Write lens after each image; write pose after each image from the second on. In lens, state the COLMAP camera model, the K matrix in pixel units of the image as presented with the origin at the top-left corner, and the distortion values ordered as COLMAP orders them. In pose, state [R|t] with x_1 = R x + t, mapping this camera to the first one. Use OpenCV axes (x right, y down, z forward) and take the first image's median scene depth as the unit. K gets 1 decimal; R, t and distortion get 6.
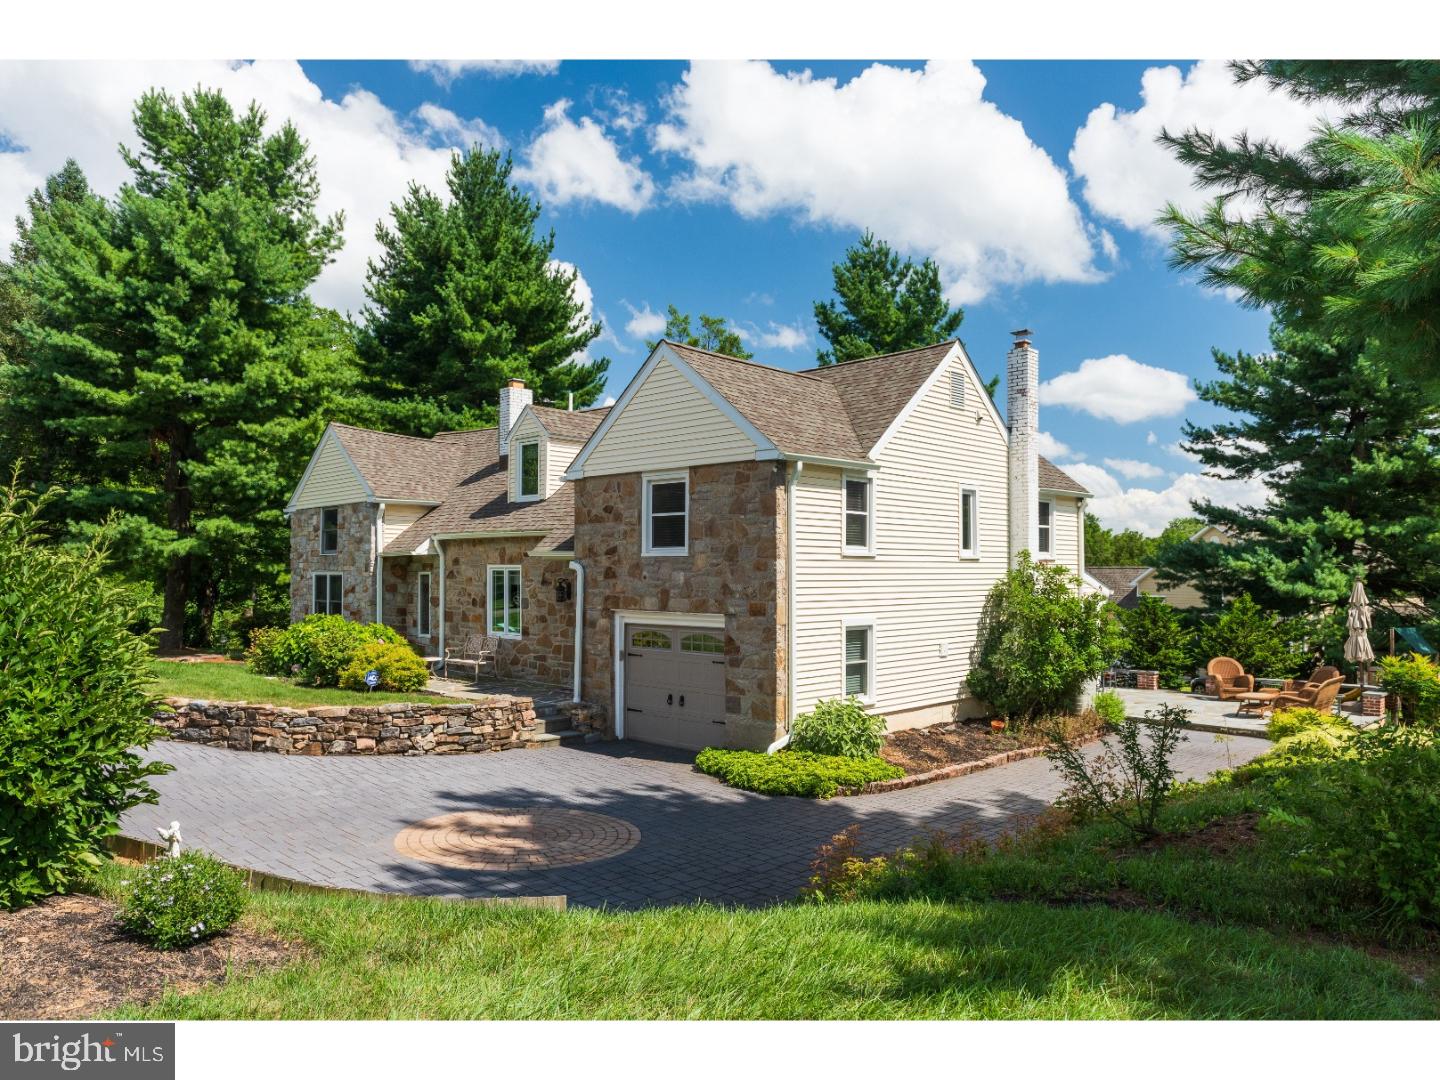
lens RADIAL K [[1013.5, 0, 719.0], [0, 1013.5, 551.3], [0, 0, 1]] dist [-0.002946, 0.000355]
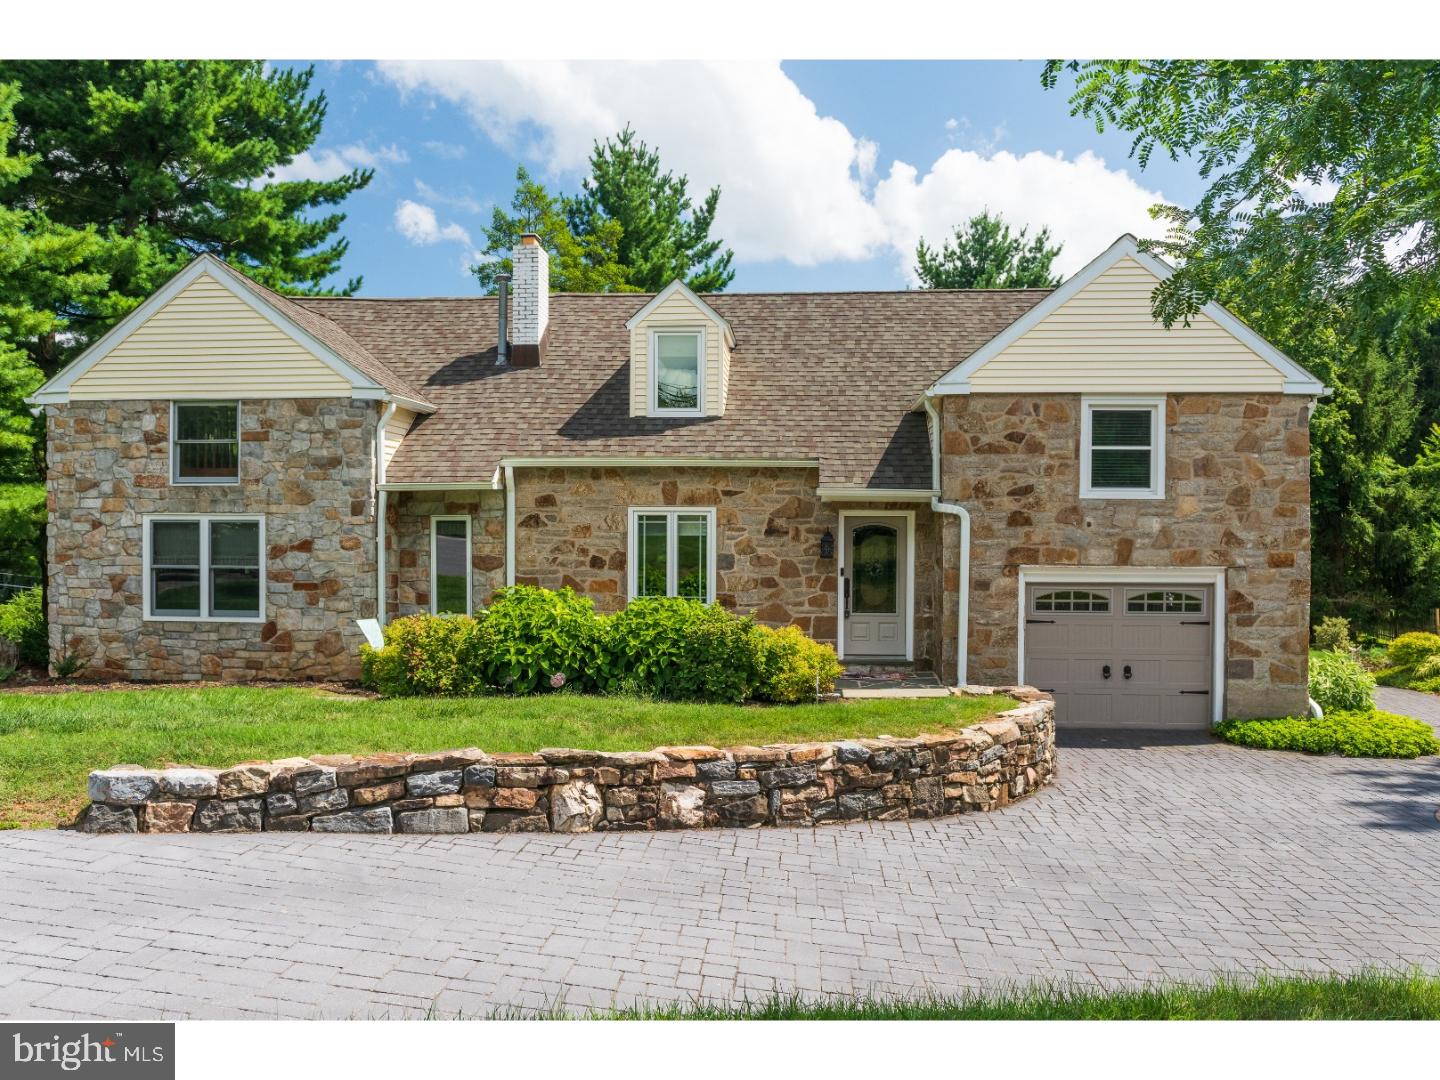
lens RADIAL K [[1077.2, 0, 719.7], [0, 1077.2, 530.8], [0, 0, 1]] dist [-0.000300, -0.000507]
pose [[0.753669, -0.001347, 0.657253, -0.863283], [-0.015949, 0.999666, 0.020337, 0.018116], [-0.657060, -0.025810, 0.753396, 0.547690]]
